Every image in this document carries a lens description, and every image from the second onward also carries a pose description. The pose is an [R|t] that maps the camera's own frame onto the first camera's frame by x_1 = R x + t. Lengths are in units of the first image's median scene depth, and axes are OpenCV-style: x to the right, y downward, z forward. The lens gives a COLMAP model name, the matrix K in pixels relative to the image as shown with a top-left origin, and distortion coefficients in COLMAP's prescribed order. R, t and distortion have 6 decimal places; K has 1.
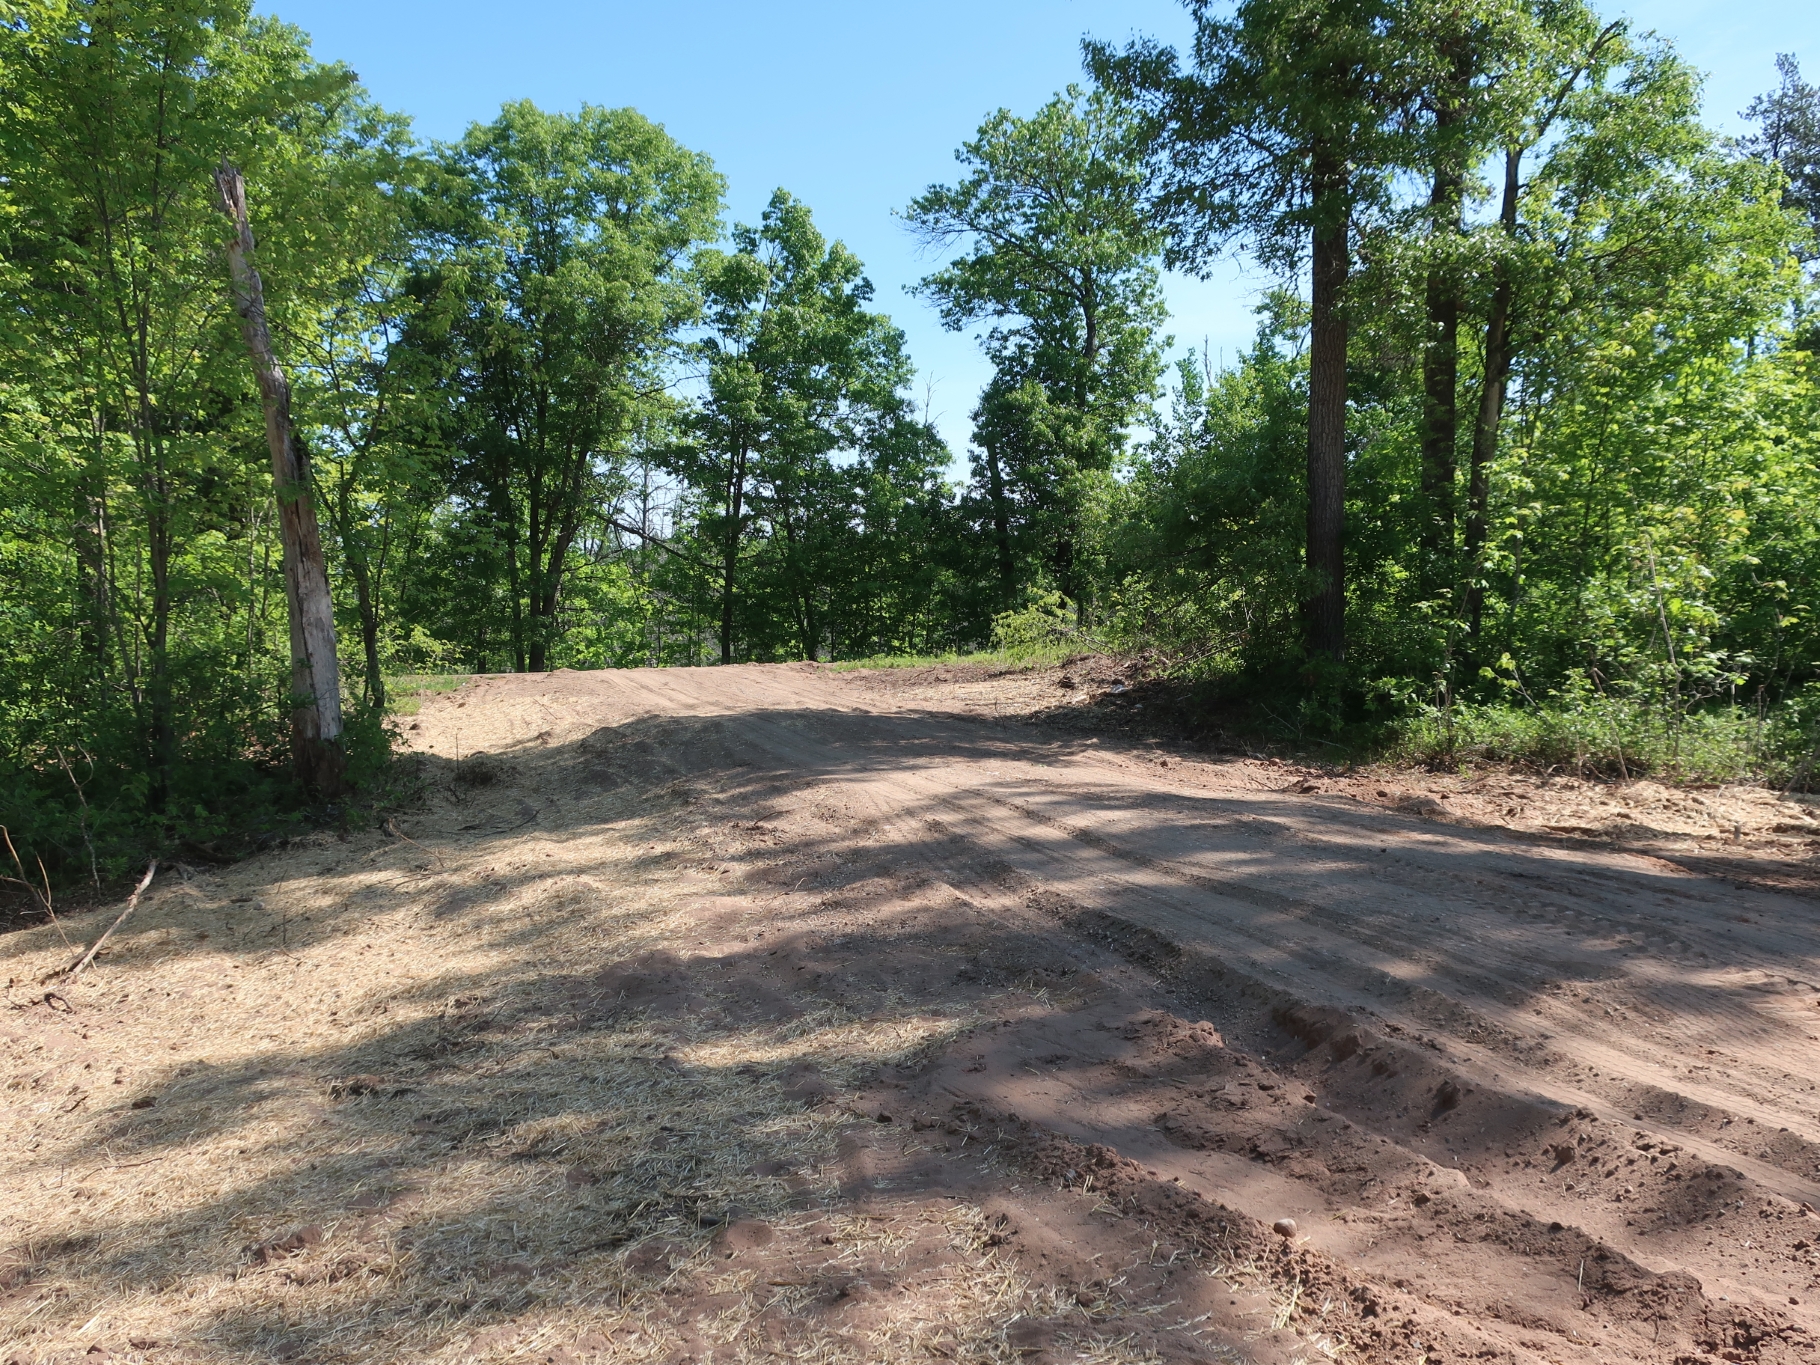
lens RADIAL K [[1620.1, 0, 905.5], [0, 1620.1, 678.3], [0, 0, 1]] dist [0.006797, -0.001880]
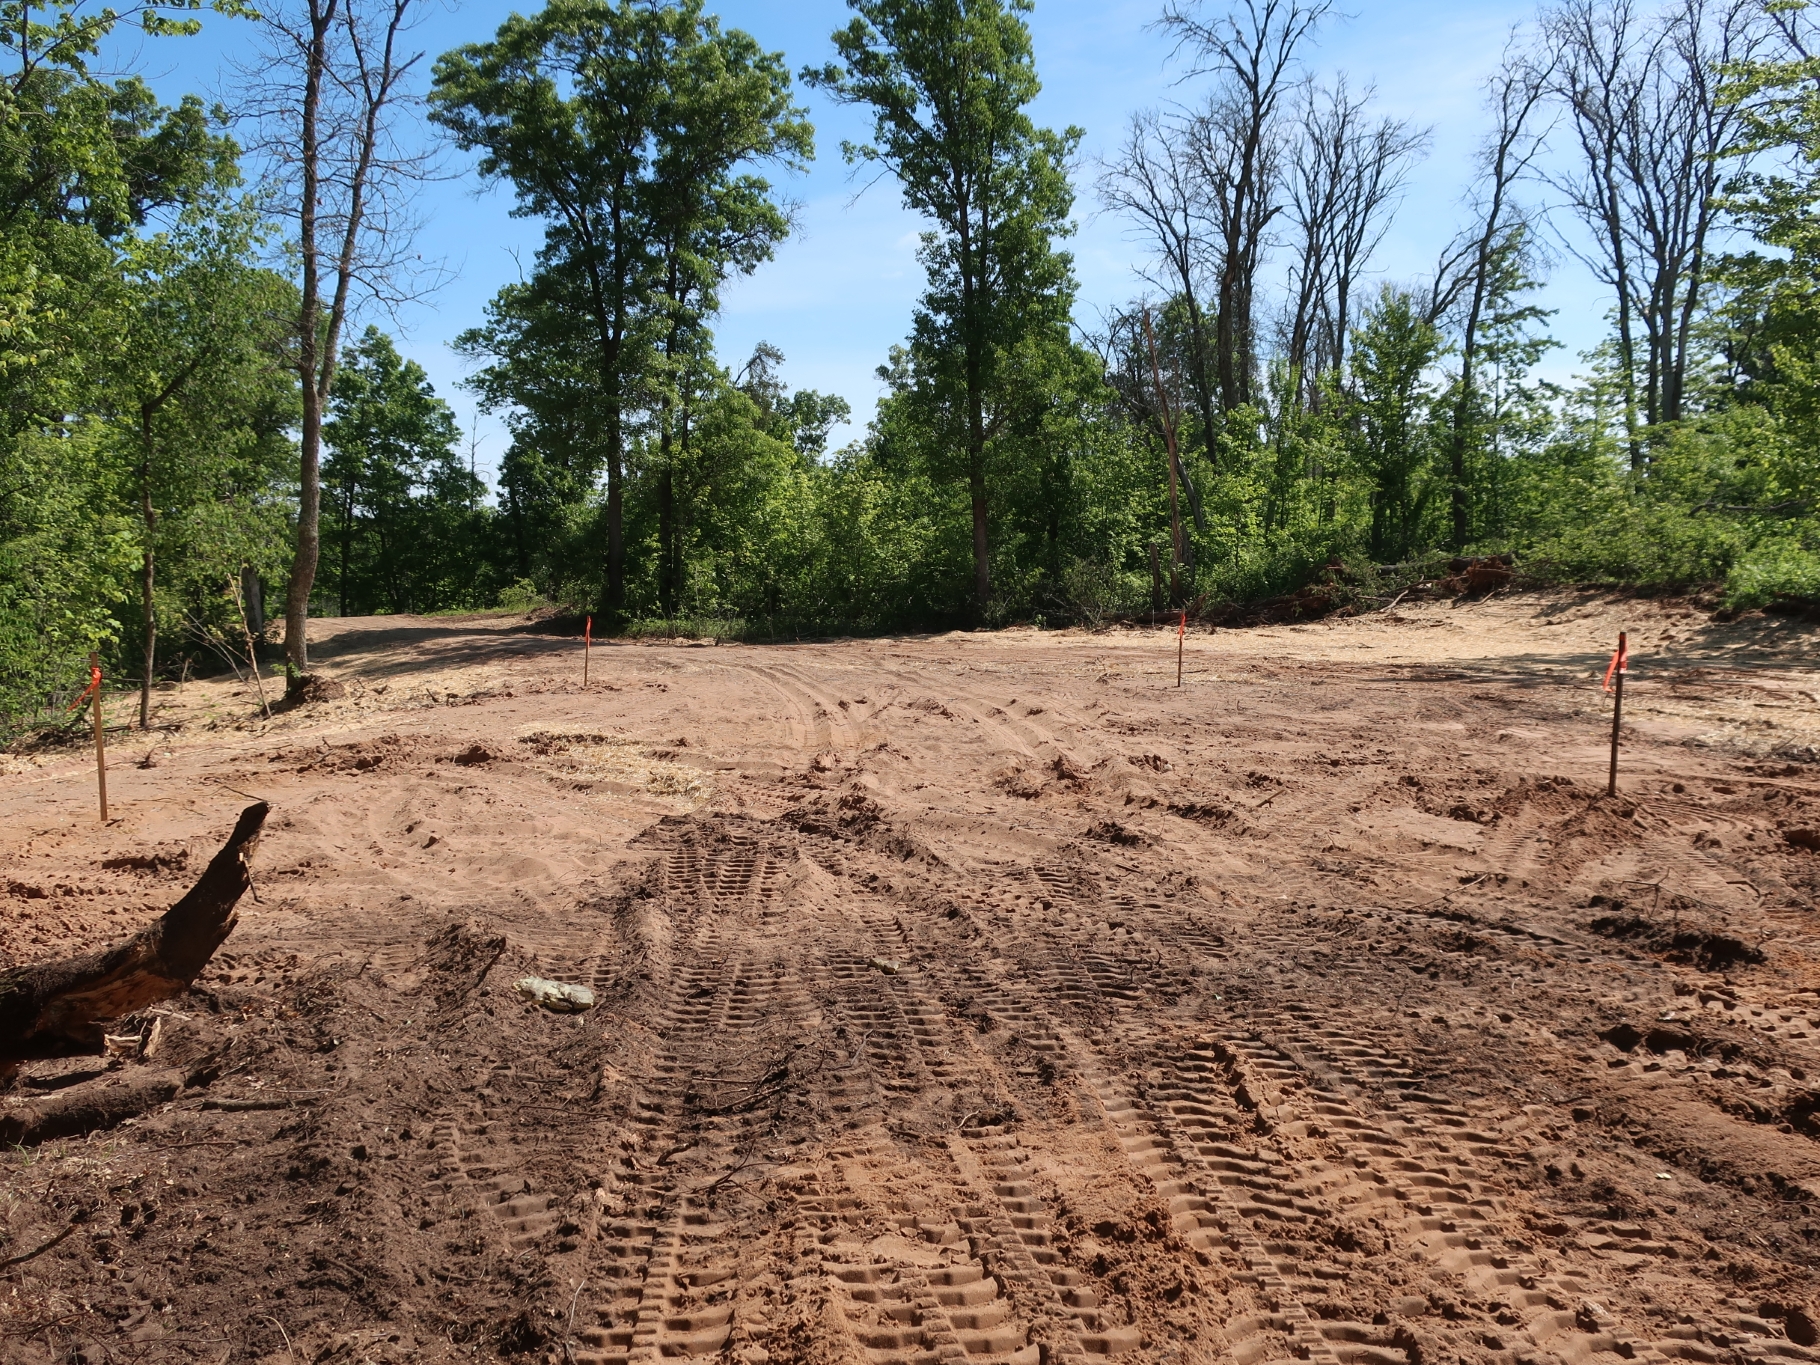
lens RADIAL K [[1620.1, 0, 918.3], [0, 1620.1, 693.9], [0, 0, 1]] dist [0.006797, -0.001880]
pose [[0.963498, -0.025354, 0.266513, 0.007042], [0.018151, 0.999401, 0.029454, 0.026598], [-0.267100, -0.023541, 0.963381, -0.705419]]
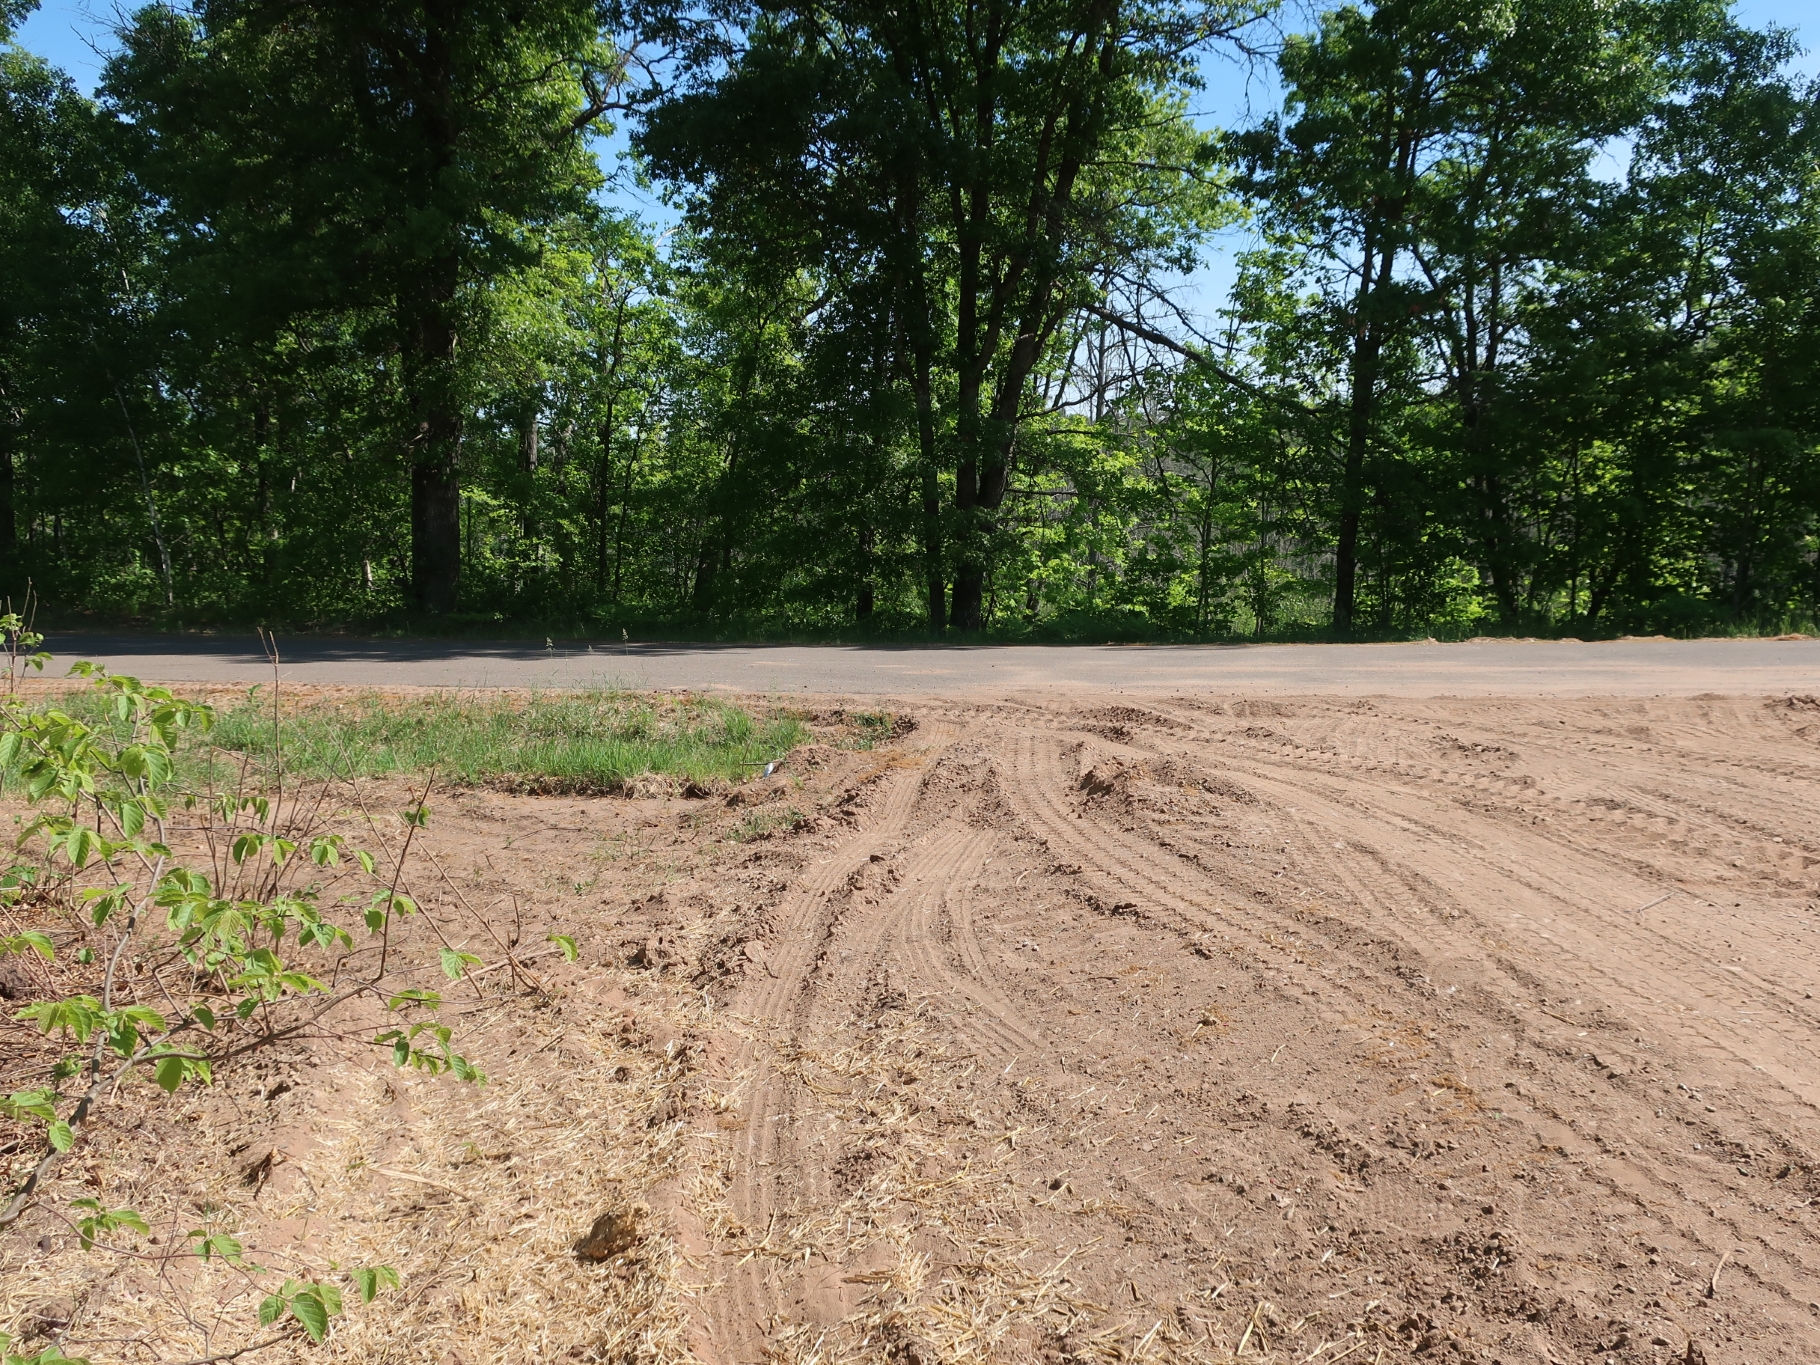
lens RADIAL K [[1620.1, 0, 911.1], [0, 1620.1, 681.6], [0, 0, 1]] dist [0.006797, -0.001880]
pose [[0.972578, 0.024412, -0.231294, -0.117337], [-0.007538, 0.997262, 0.073559, -0.019165], [0.232456, -0.069798, 0.970099, 0.461939]]
